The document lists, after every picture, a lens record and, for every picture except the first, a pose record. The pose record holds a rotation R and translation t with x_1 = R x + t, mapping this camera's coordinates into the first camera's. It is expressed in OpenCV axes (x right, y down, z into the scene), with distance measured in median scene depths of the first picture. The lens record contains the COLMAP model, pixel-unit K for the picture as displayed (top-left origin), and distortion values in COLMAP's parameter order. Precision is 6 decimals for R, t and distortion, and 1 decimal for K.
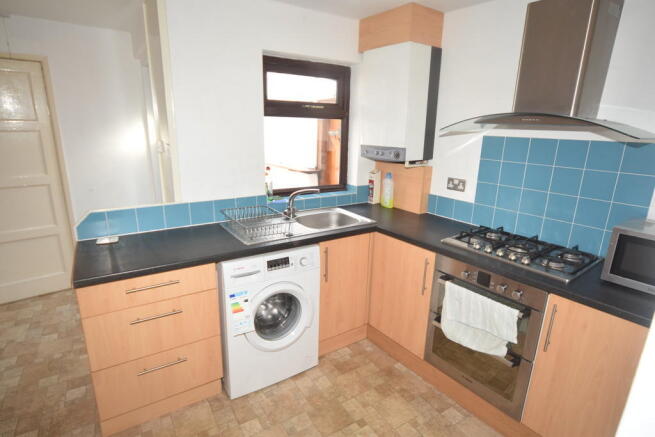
lens RADIAL K [[345.3, 0, 327.5], [0, 345.3, 219.4], [0, 0, 1]] dist [-0.003361, -0.000136]
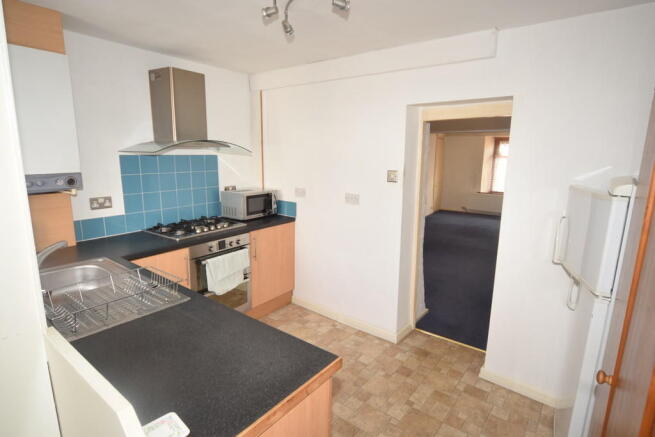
lens RADIAL K [[345.3, 0, 328.1], [0, 345.3, 218.1], [0, 0, 1]] dist [-0.003361, -0.000136]
pose [[-0.331666, -0.210280, 0.919663, -1.348603], [0.224512, 0.929241, 0.293438, -0.351104], [-0.916292, 0.303798, -0.260988, 1.119007]]
